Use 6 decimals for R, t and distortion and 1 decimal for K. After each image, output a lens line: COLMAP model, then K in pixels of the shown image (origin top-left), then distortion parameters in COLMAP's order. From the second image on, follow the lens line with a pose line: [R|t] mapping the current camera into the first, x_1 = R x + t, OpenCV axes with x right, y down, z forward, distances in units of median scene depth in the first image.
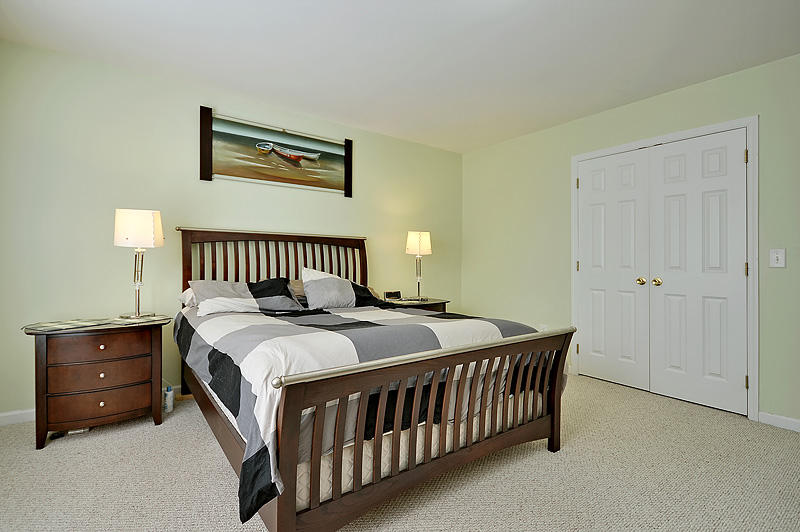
lens RADIAL K [[360.8, 0, 400.9], [0, 360.8, 258.5], [0, 0, 1]] dist [0.002262, -0.000094]
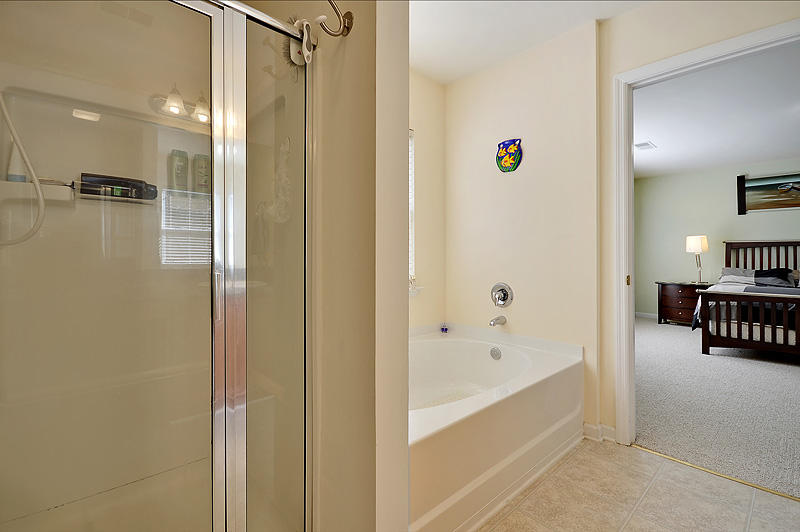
lens RADIAL K [[360.8, 0, 400.9], [0, 360.8, 258.5], [0, 0, 1]] dist [0.002262, -0.000094]
pose [[0.058414, 0.000069, -0.998292, 1.236998], [-0.009341, 0.999956, -0.000478, 0.024722], [0.998249, 0.009353, 0.058412, -0.866710]]
